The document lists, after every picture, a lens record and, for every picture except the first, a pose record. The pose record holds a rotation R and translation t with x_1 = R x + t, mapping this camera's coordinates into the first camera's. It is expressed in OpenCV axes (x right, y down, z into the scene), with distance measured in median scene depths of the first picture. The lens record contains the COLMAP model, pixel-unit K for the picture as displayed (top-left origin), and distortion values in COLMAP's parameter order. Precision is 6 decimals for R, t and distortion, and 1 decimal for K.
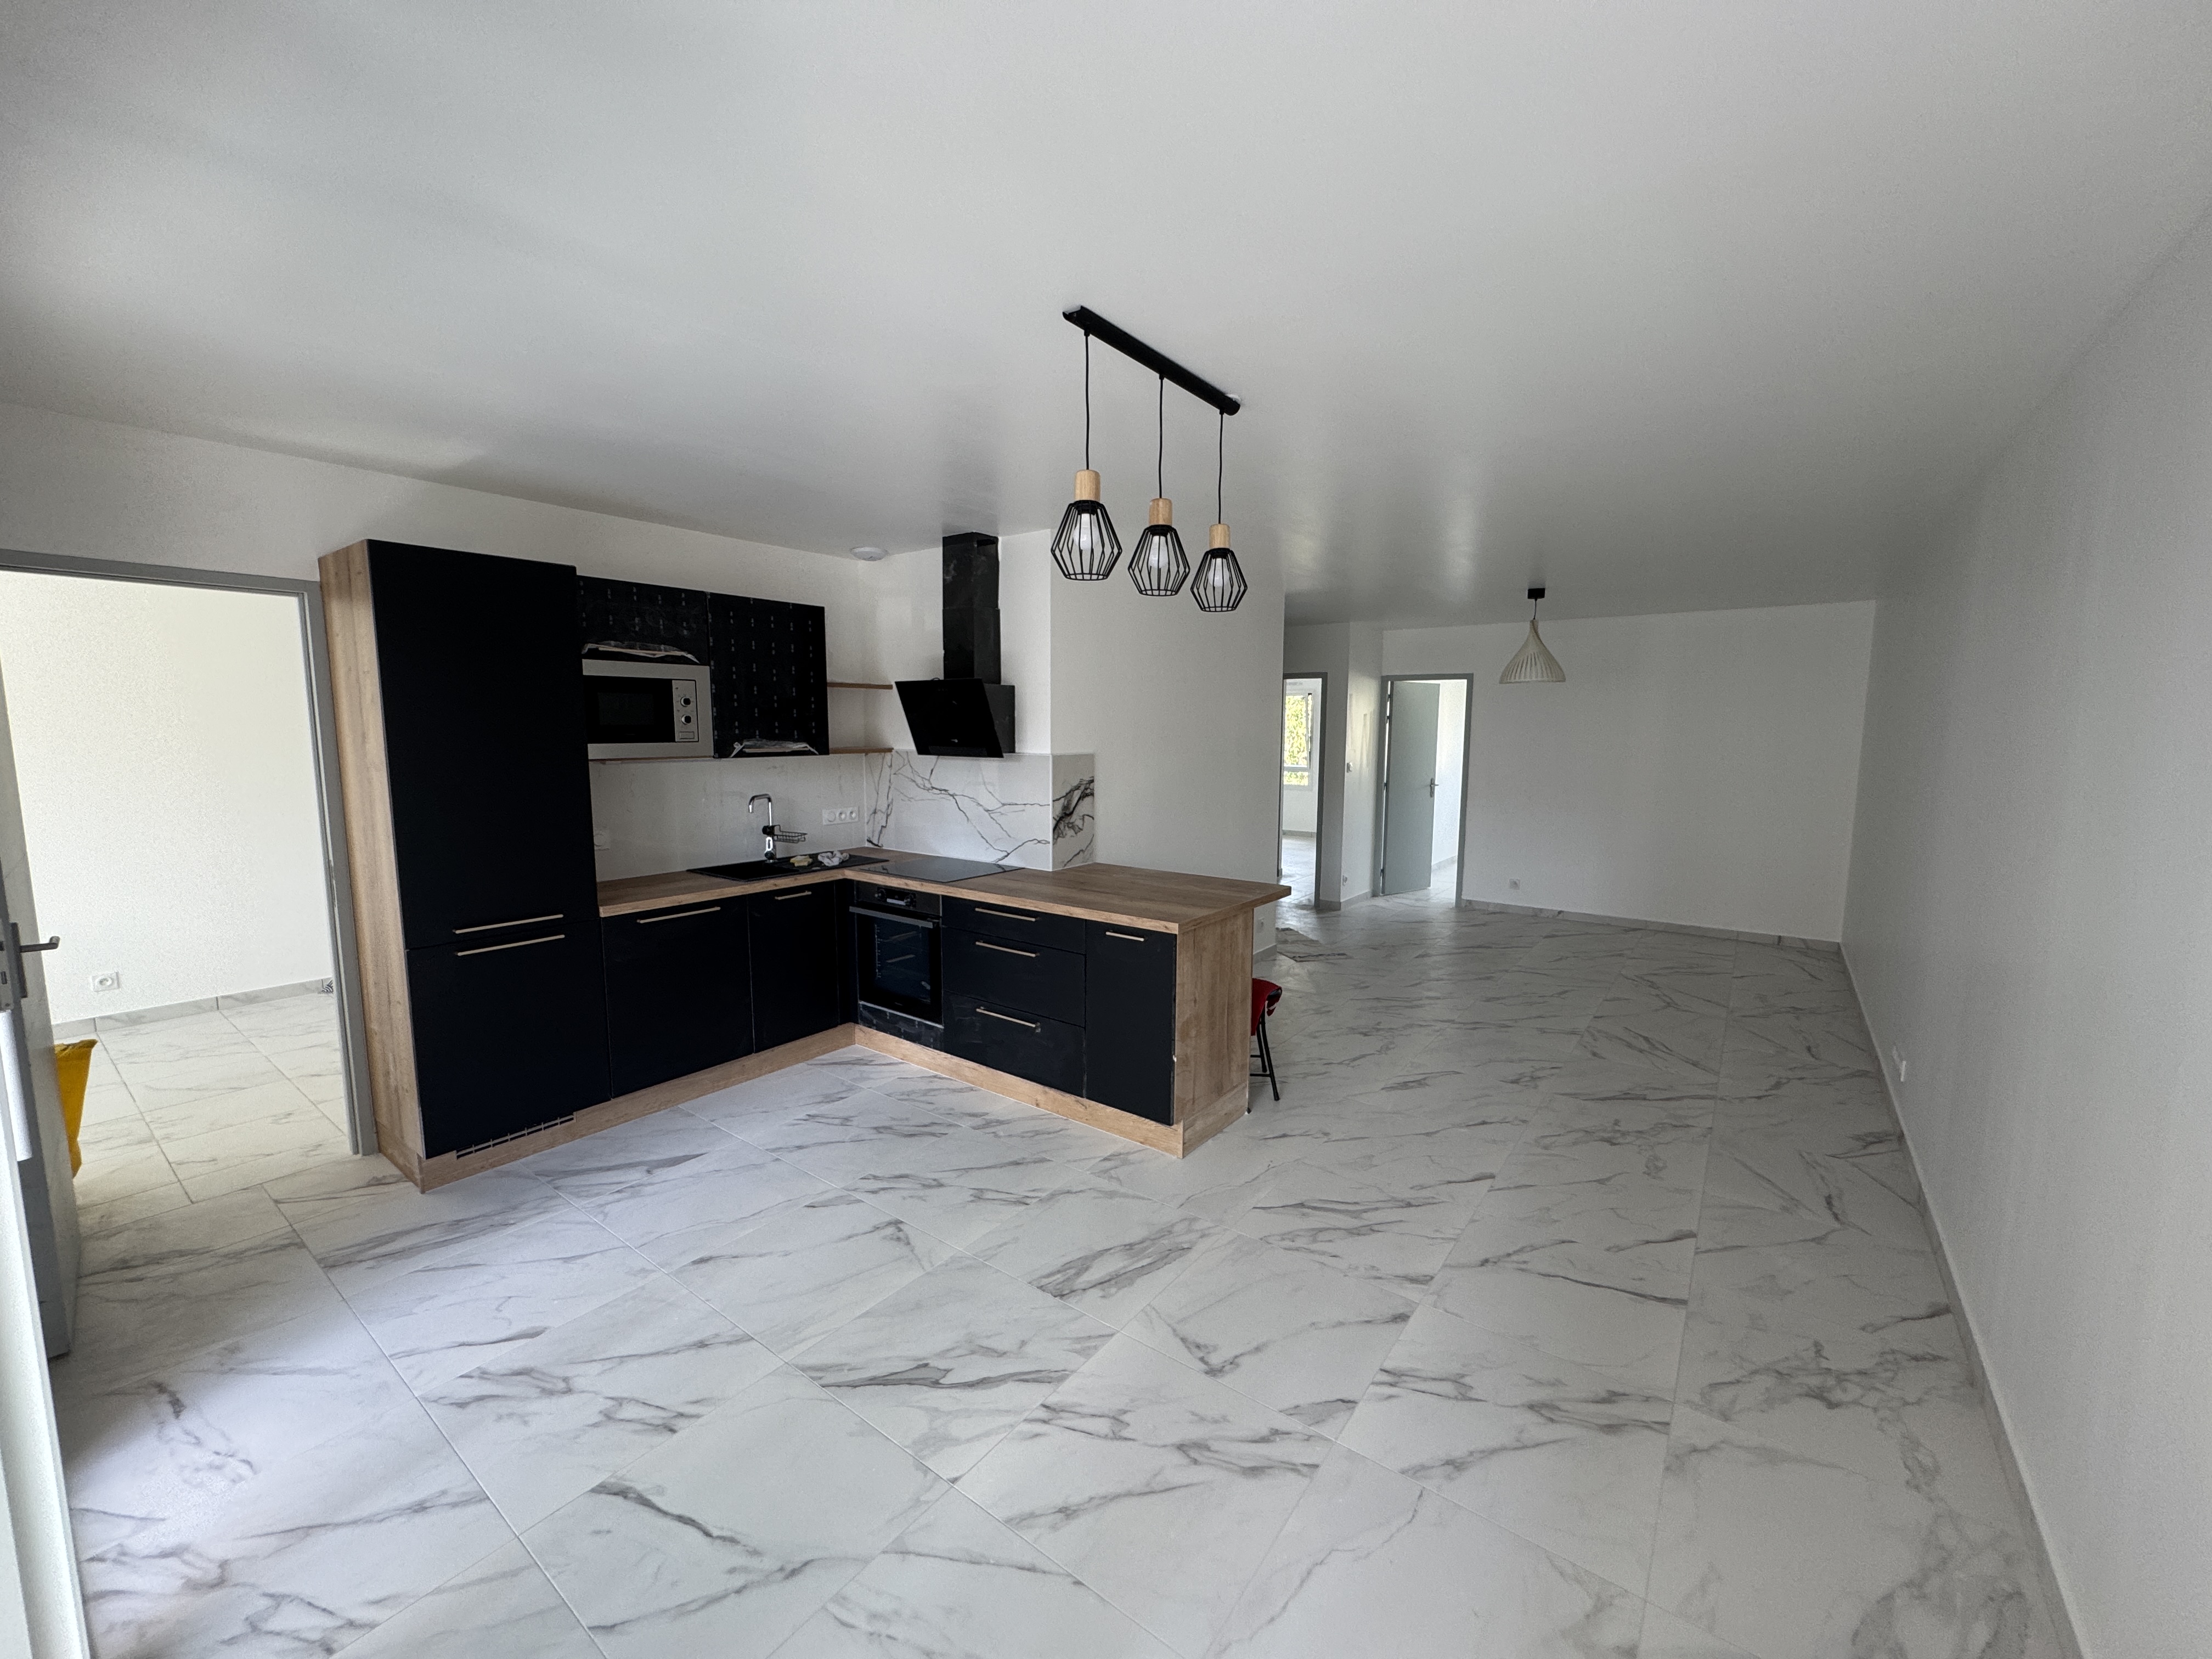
lens RADIAL K [[882.8, 0, 1102.3], [0, 882.8, 833.7], [0, 0, 1]] dist [0.002983, 0.000343]
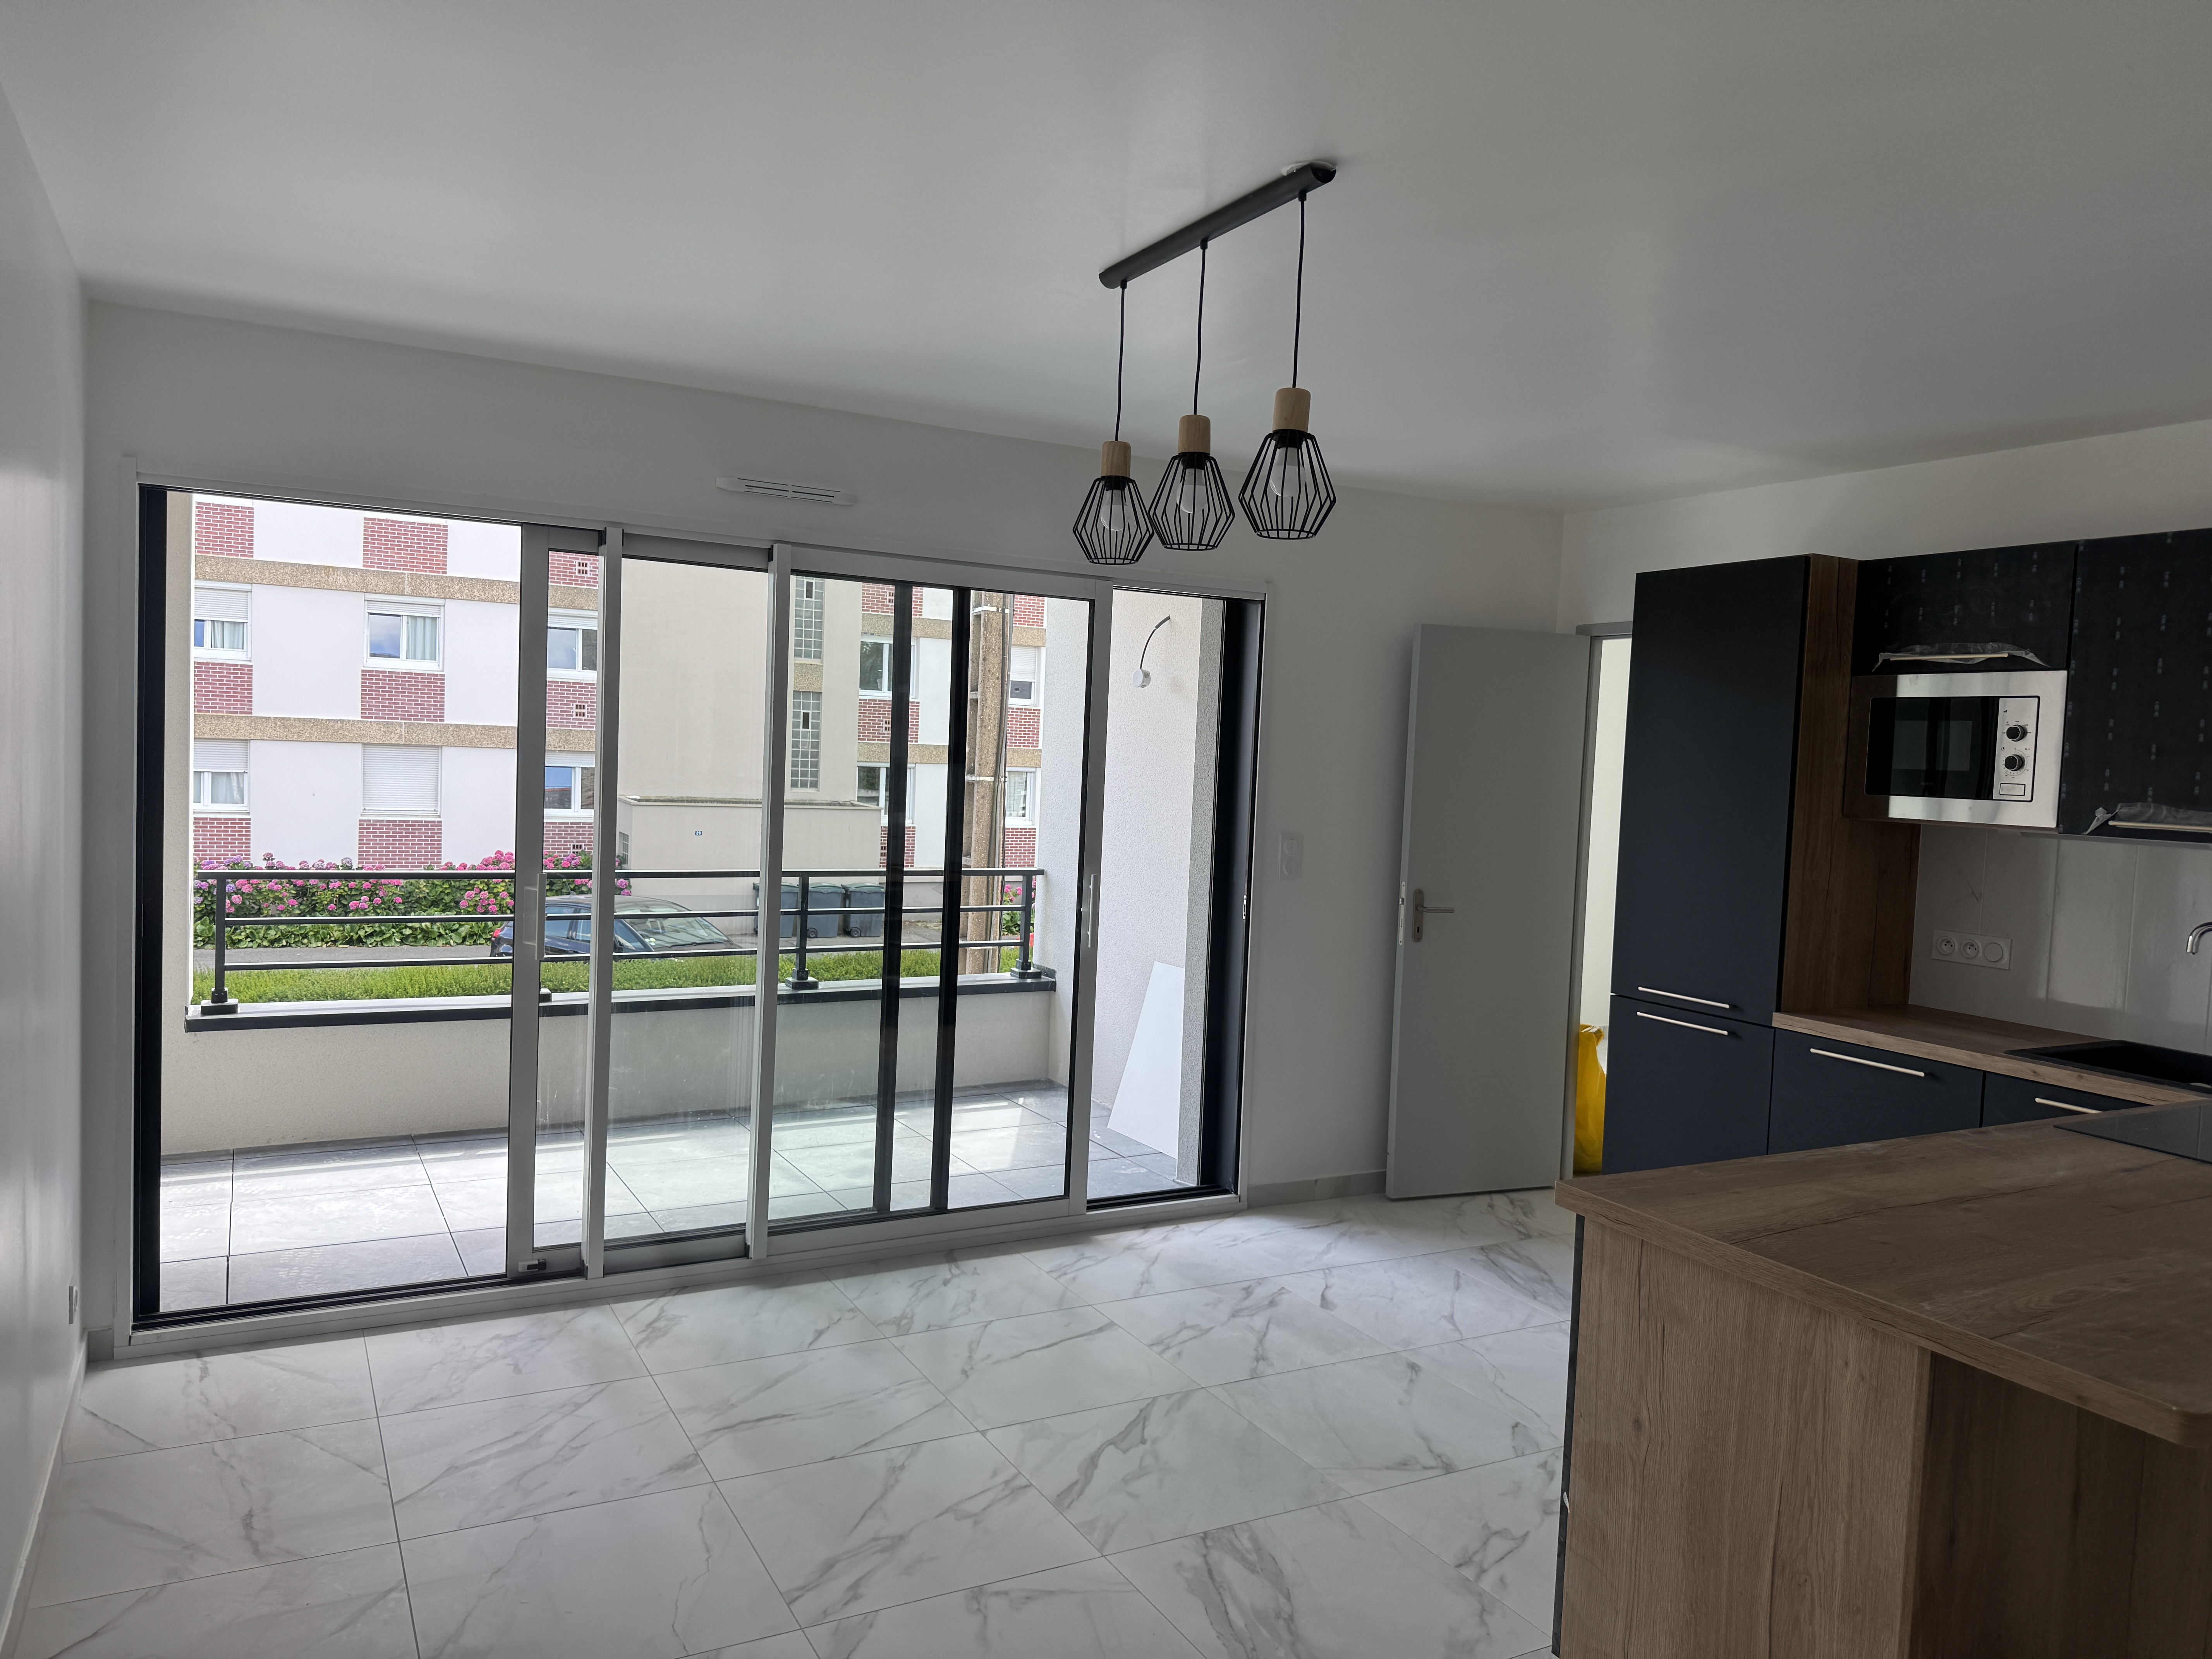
lens RADIAL K [[1551.0, 0, 1105.3], [0, 1551.0, 825.8], [0, 0, 1]] dist [0.004541, -0.000685]
pose [[-0.415196, 0.025776, -0.909367, 1.002810], [-0.155424, 0.982892, 0.098824, -0.132210], [0.896357, 0.182369, -0.404087, 1.212761]]
